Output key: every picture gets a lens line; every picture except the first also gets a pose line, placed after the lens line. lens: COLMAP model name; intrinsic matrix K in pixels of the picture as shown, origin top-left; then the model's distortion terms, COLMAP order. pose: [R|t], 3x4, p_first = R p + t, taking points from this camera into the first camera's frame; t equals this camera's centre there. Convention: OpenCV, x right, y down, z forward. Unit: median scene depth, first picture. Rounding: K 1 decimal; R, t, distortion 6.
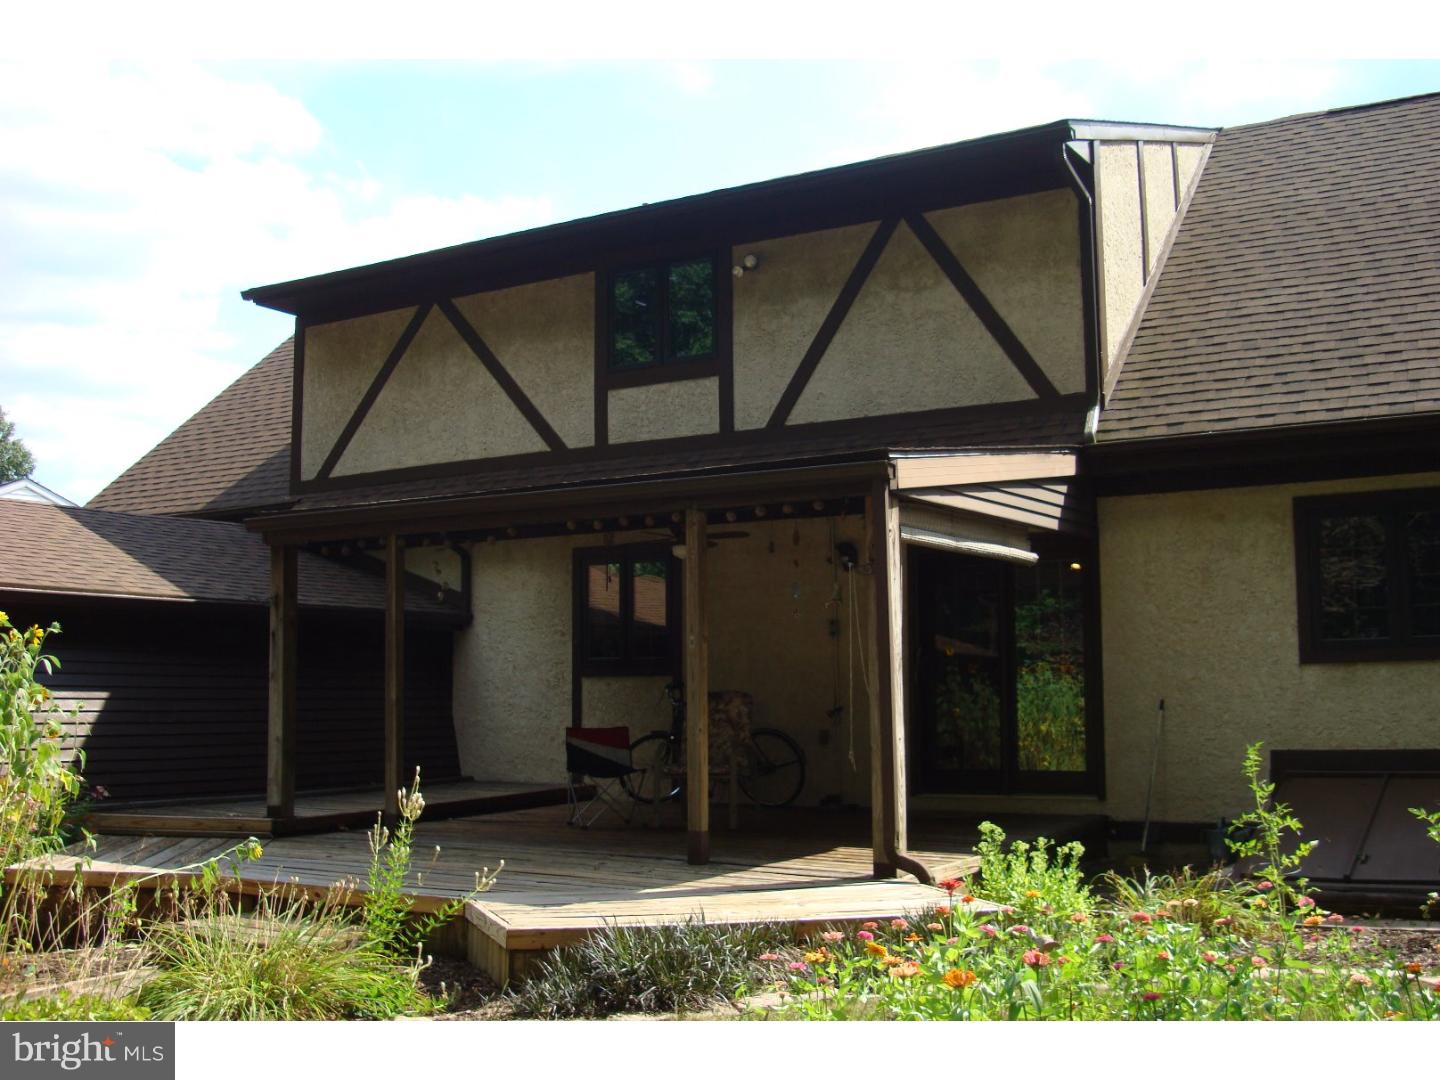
lens RADIAL K [[1606.1, 0, 710.7], [0, 1606.1, 512.8], [0, 0, 1]] dist [-0.122421, 0.000000]
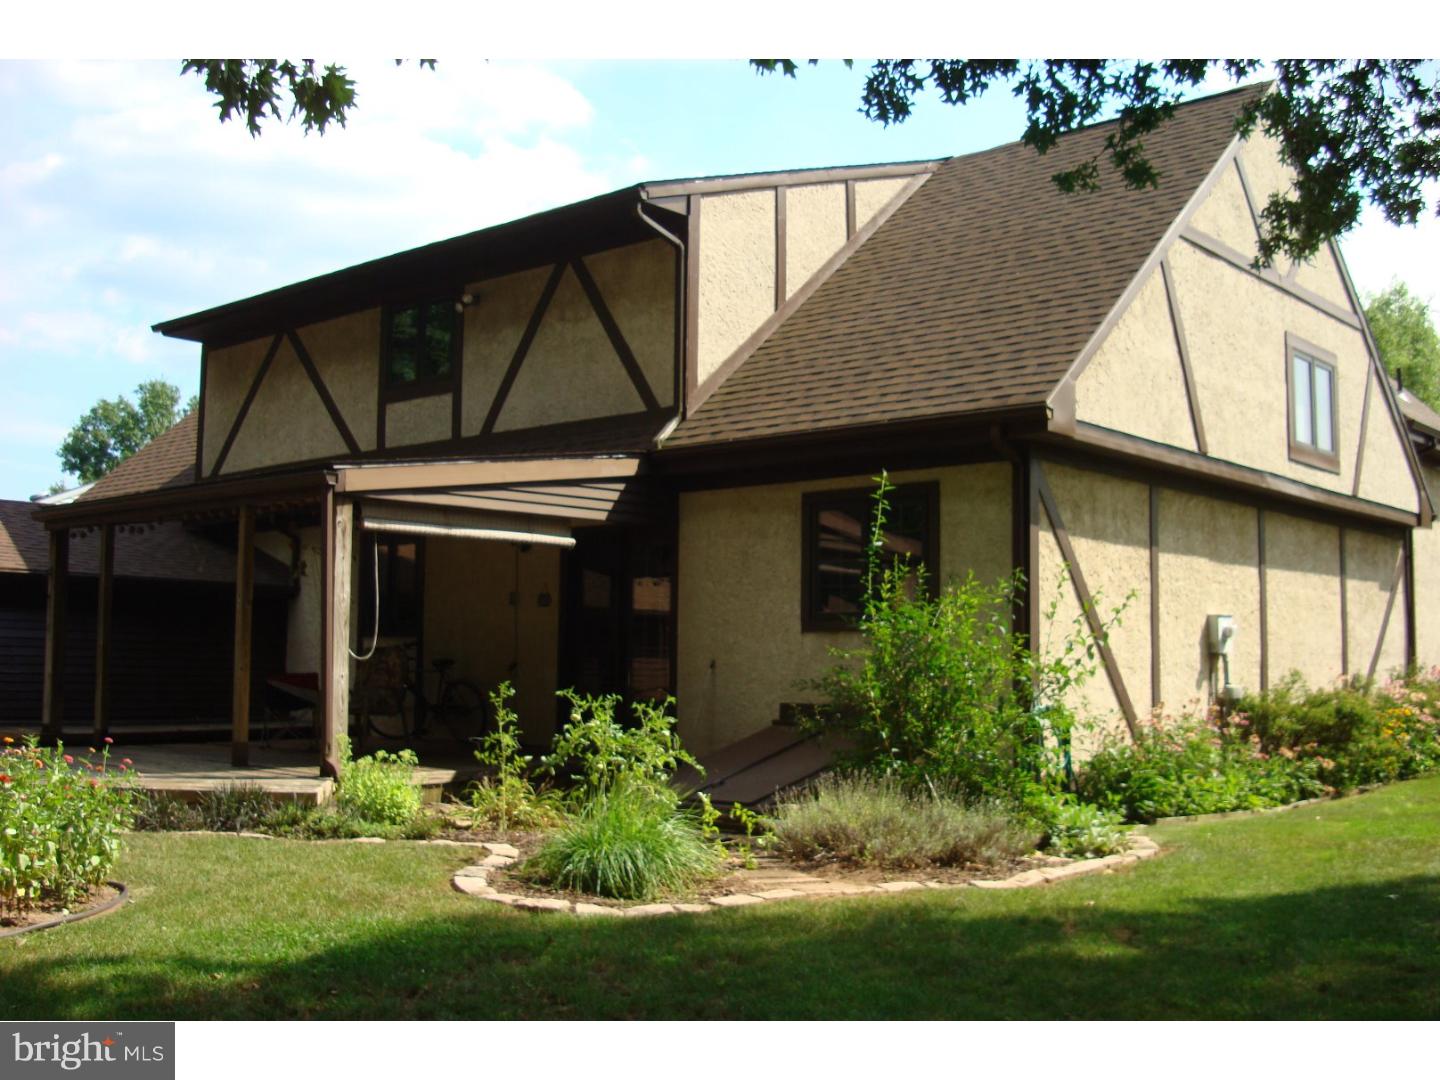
lens RADIAL K [[1606.1, 0, 716.1], [0, 1606.1, 536.2], [0, 0, 1]] dist [-0.122421, 0.000000]
pose [[0.985233, 0.003315, -0.171189, 0.358399], [0.001321, 0.999636, 0.026958, -0.007105], [0.171216, -0.026786, 0.984869, -0.148877]]
